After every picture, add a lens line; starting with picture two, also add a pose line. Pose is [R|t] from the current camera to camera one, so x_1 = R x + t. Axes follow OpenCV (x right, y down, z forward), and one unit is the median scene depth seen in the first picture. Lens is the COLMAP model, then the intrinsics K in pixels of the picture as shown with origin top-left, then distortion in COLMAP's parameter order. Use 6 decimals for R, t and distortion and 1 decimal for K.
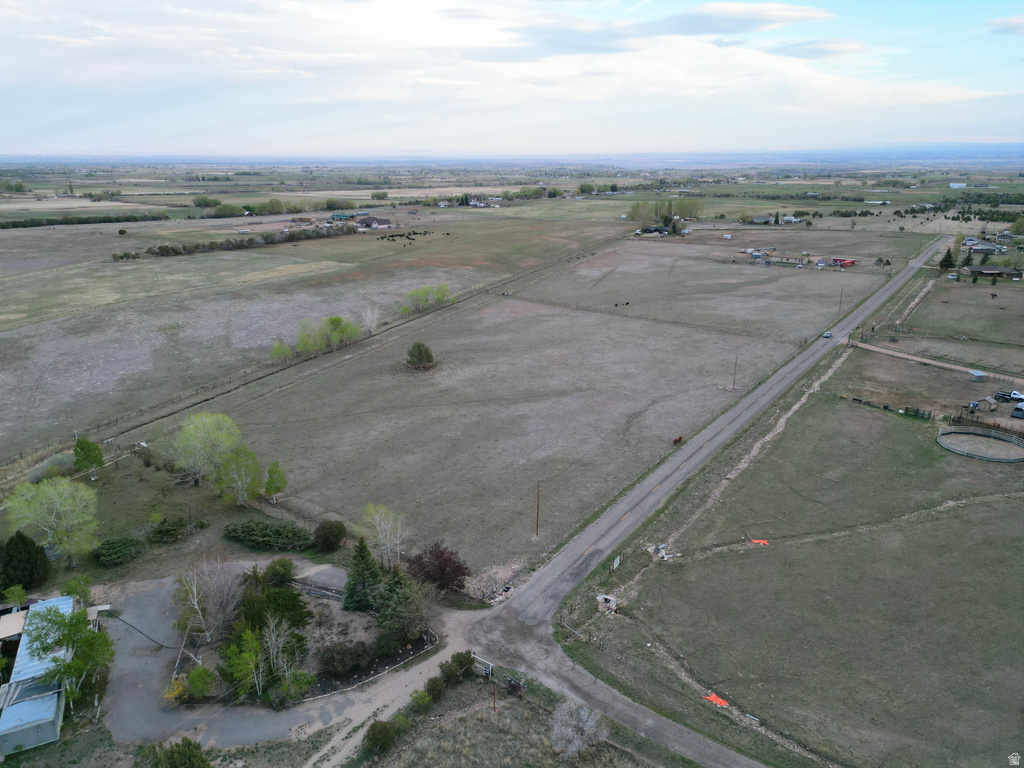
lens RADIAL K [[713.9, 0, 512.8], [0, 713.9, 385.9], [0, 0, 1]] dist [0.074189, -0.067844]
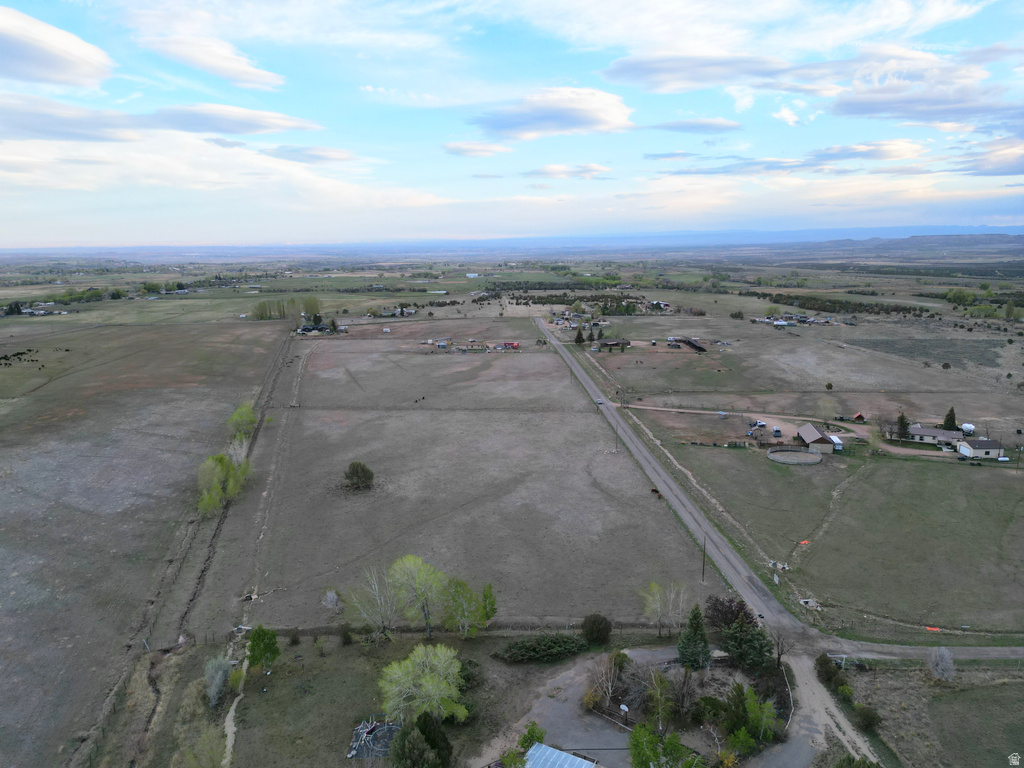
lens RADIAL K [[713.9, 0, 515.3], [0, 713.9, 382.3], [0, 0, 1]] dist [0.074189, -0.067844]
pose [[0.807757, -0.117161, 0.577756, -0.515167], [0.188576, 0.979910, -0.064935, -0.062936], [-0.558540, 0.161402, 0.813623, 0.053967]]
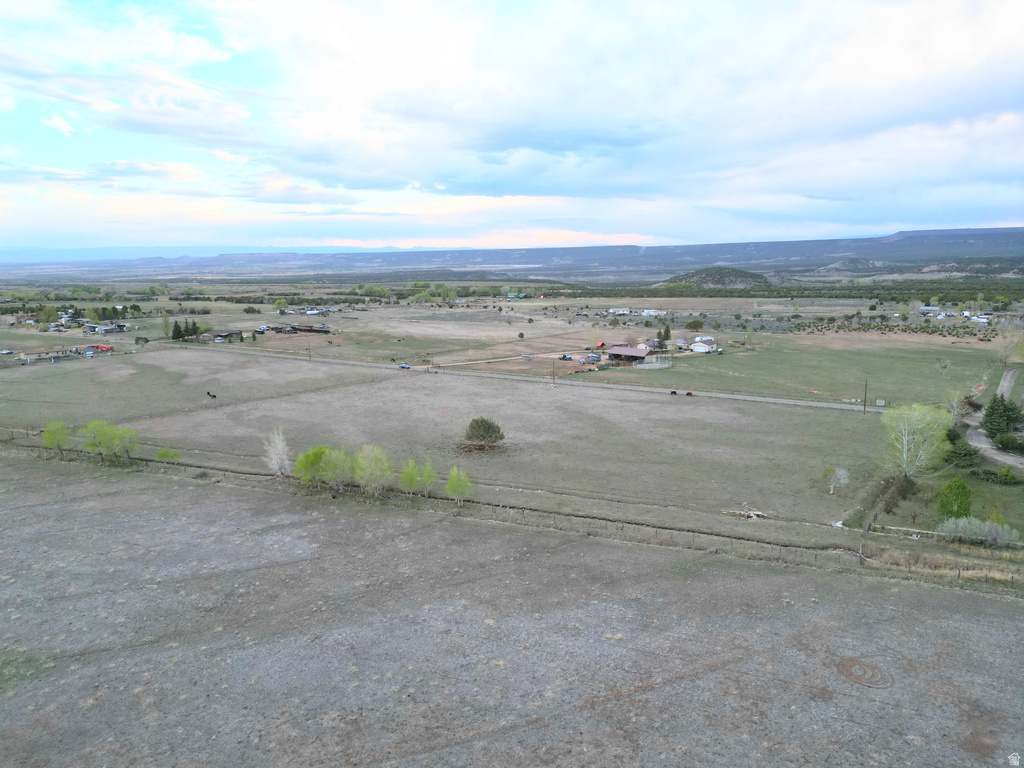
lens RADIAL K [[713.9, 0, 509.6], [0, 713.9, 364.9], [0, 0, 1]] dist [0.074189, -0.067844]
pose [[0.058731, -0.153164, 0.986454, -0.914860], [0.323404, 0.937787, 0.126353, -0.207126], [-0.944437, 0.311602, 0.104611, 0.868164]]
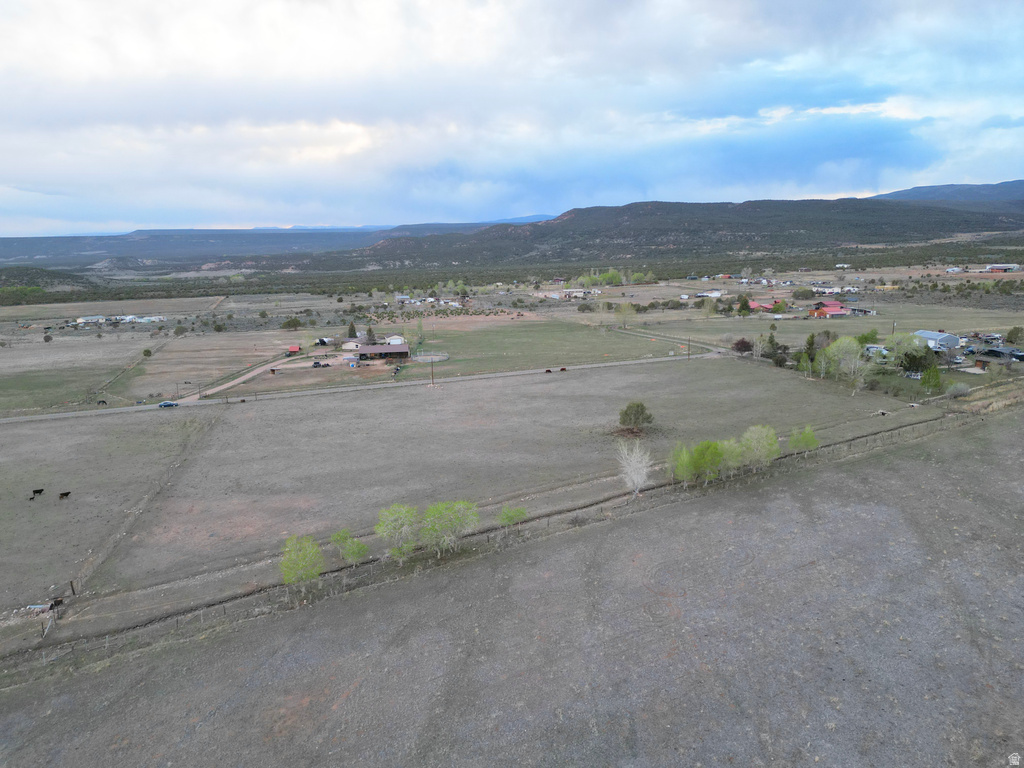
lens RADIAL K [[713.9, 0, 512.4], [0, 713.9, 381.1], [0, 0, 1]] dist [0.074189, -0.067844]
pose [[-0.784499, -0.107230, 0.610789, -0.535278], [0.205875, 0.884040, 0.419629, -0.471715], [-0.584959, 0.454945, -0.671453, 1.650258]]
